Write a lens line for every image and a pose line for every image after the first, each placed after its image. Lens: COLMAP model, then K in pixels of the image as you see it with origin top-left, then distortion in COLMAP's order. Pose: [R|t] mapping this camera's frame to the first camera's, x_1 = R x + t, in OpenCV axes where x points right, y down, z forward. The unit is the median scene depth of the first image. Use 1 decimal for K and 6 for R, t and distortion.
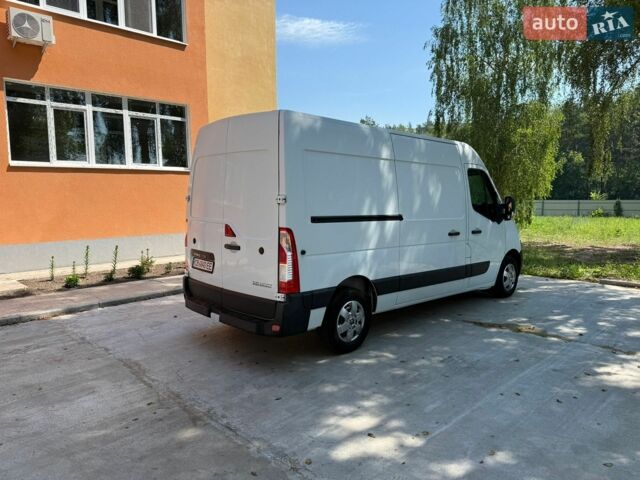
lens RADIAL K [[451.6, 0, 324.5], [0, 451.6, 237.4], [0, 0, 1]] dist [0.051950, -0.059037]
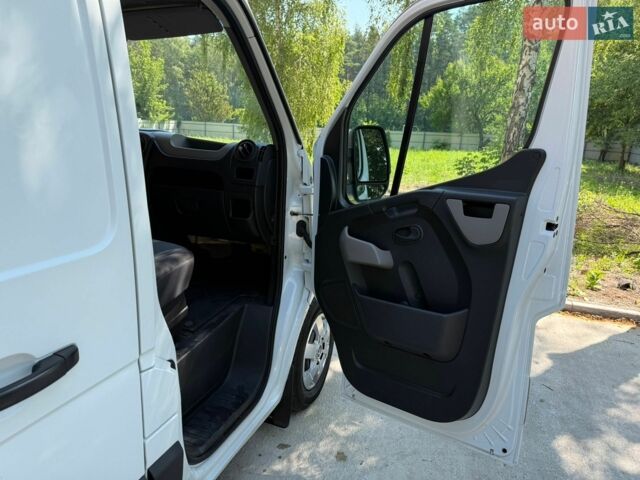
lens RADIAL K [[454.8, 0, 320.0], [0, 454.8, 240.0], [0, 0, 1]] dist [0.027430, -0.024177]
pose [[0.898632, -0.065566, 0.433777, 0.314297], [-0.010114, 0.985410, 0.169899, -0.078268], [-0.438588, -0.157064, 0.884857, 0.850373]]
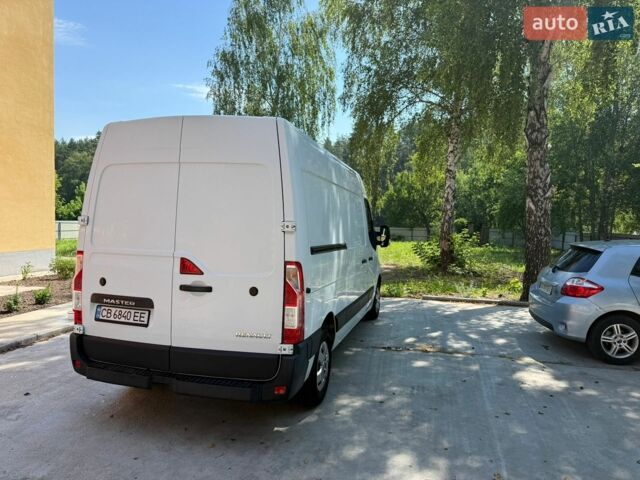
lens RADIAL K [[450.9, 0, 321.7], [0, 450.9, 239.0], [0, 0, 1]] dist [0.065609, -0.091694]
pose [[0.851830, 0.001583, 0.523816, -0.324974], [0.023264, 0.998894, -0.040851, -0.019241], [-0.523302, 0.046984, 0.850851, 0.196733]]
